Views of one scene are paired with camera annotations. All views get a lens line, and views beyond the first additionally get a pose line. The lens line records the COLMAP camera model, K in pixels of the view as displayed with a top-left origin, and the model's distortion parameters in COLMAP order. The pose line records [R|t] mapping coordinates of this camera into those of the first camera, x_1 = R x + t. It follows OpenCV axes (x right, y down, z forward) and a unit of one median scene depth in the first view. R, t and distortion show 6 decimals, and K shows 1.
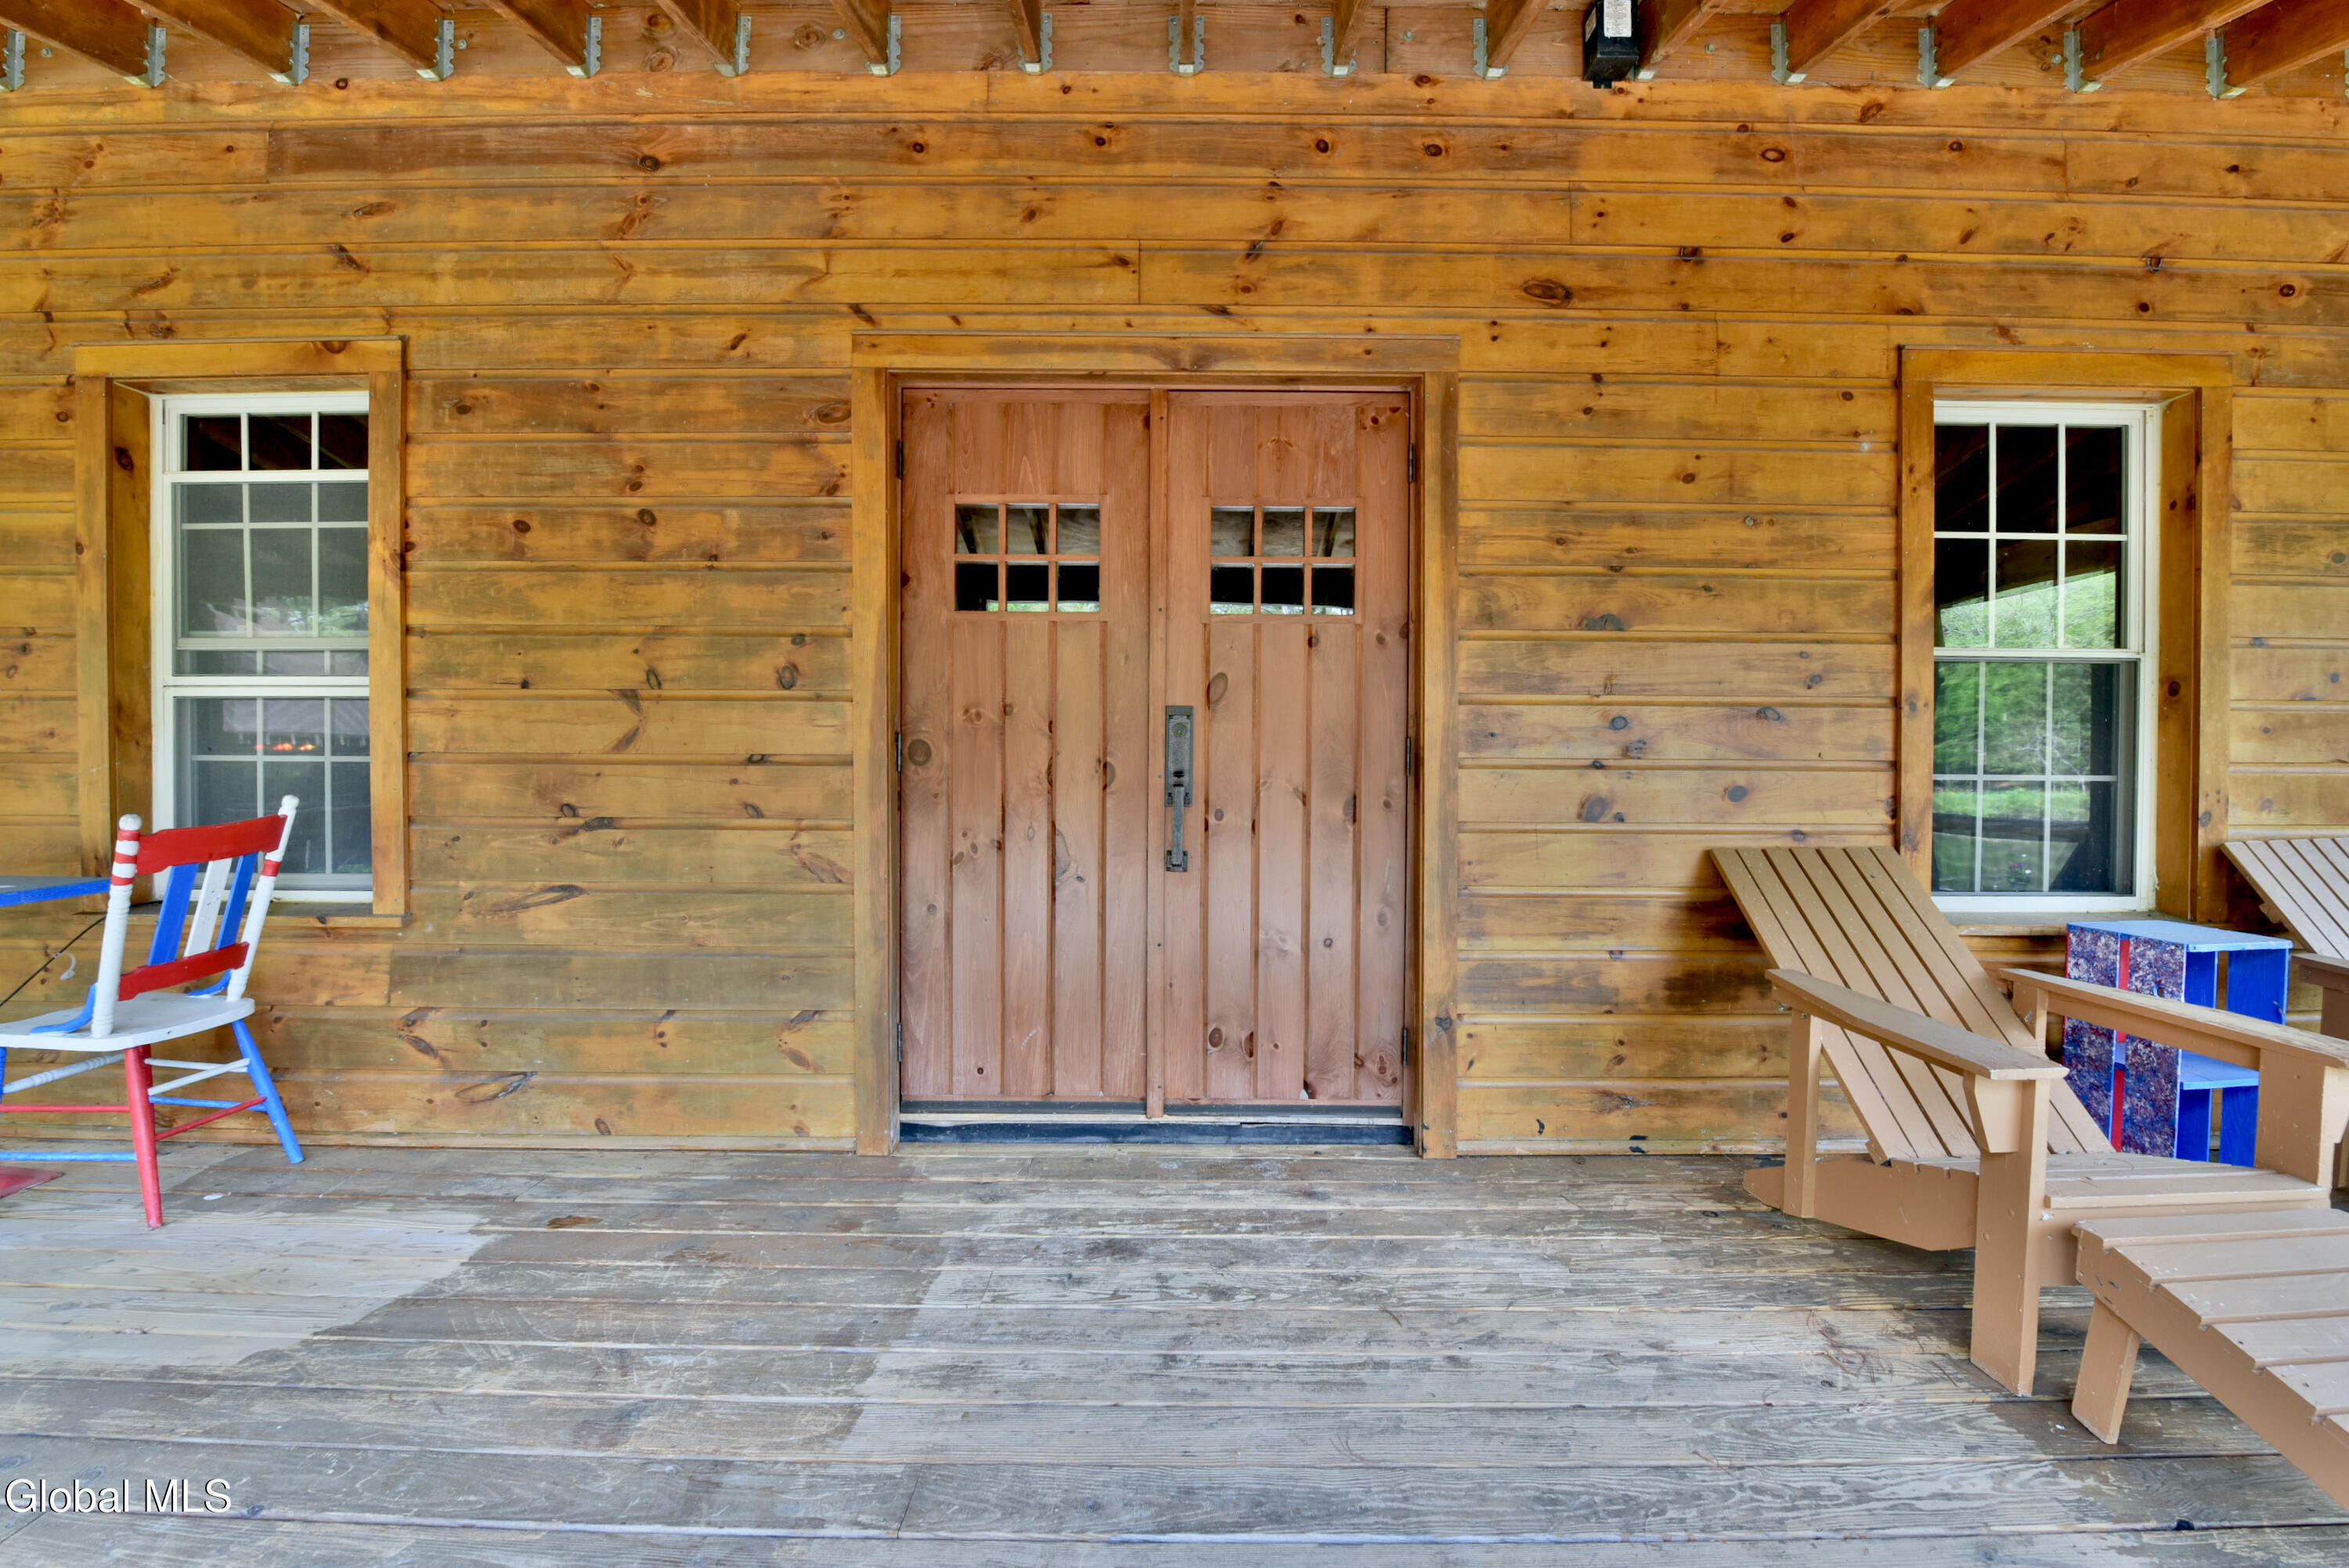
lens RADIAL K [[960.2, 0, 1191.0], [0, 960.2, 784.4], [0, 0, 1]] dist [-0.021741, -0.001002]
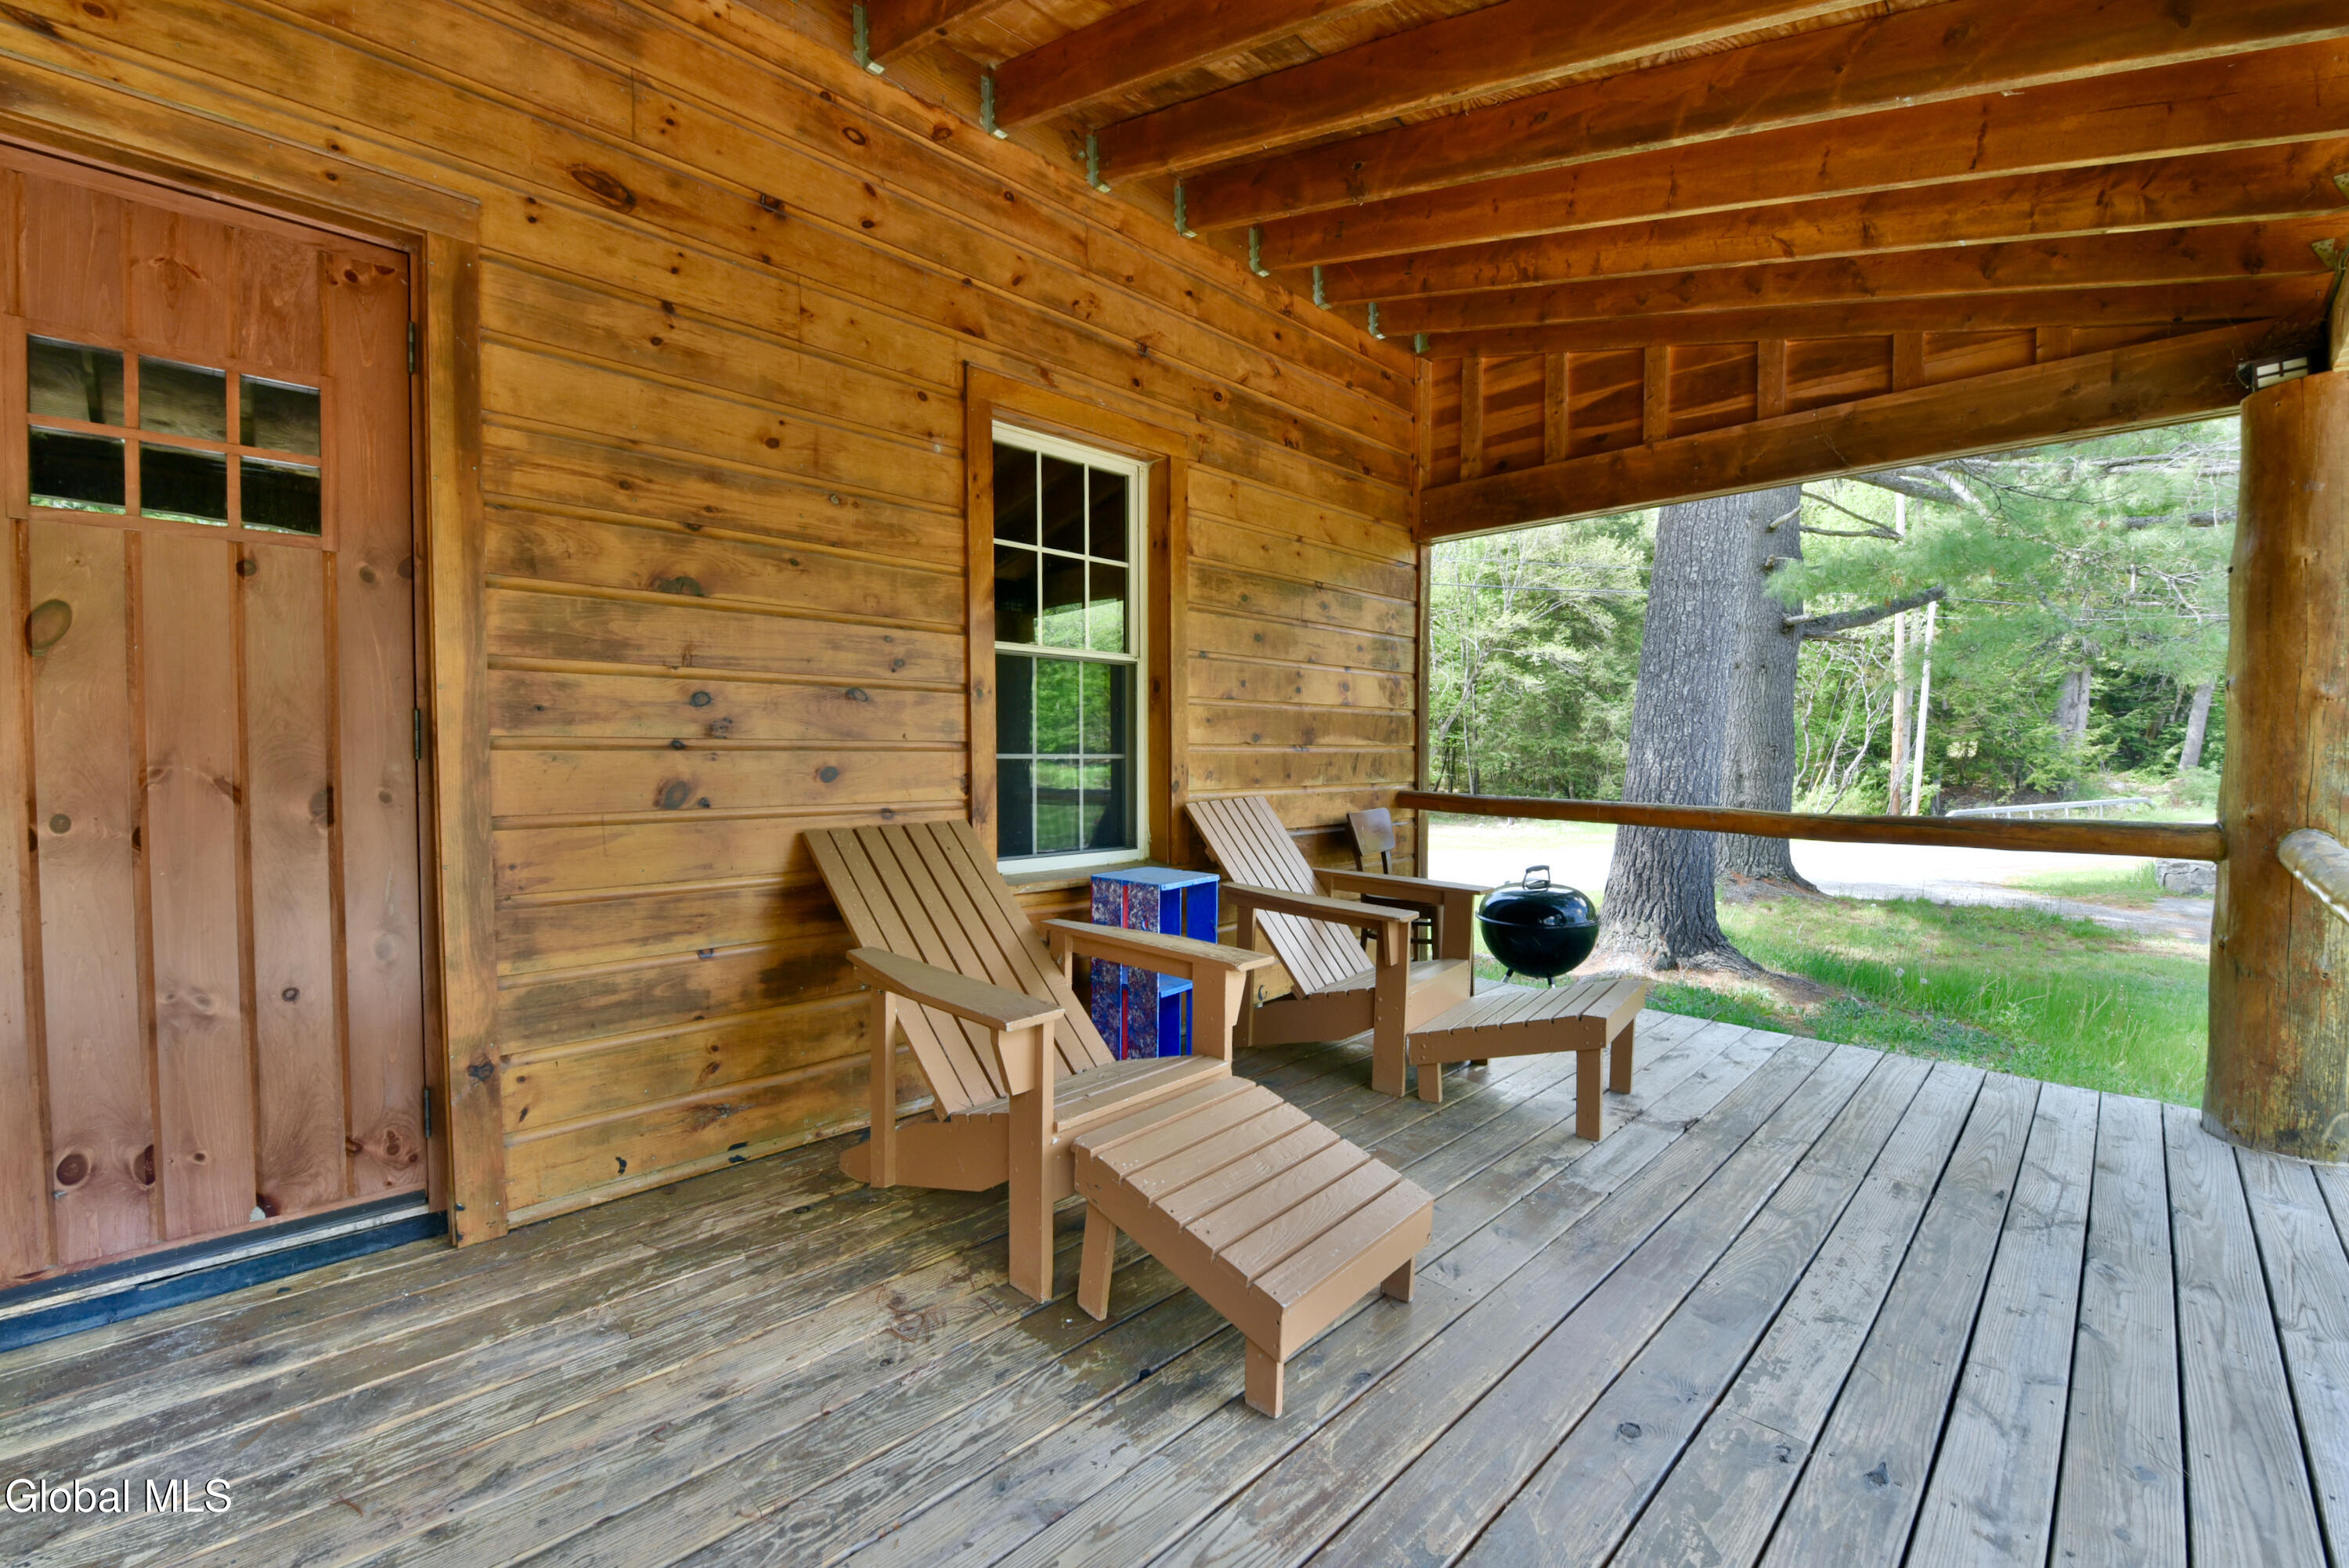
lens RADIAL K [[960.2, 0, 1152.9], [0, 960.2, 782.1], [0, 0, 1]] dist [-0.021741, -0.001002]
pose [[0.717664, -0.024857, 0.695946, 0.124436], [0.014664, 0.999681, 0.020584, 0.002285], [-0.696235, -0.004567, 0.717799, 0.052042]]
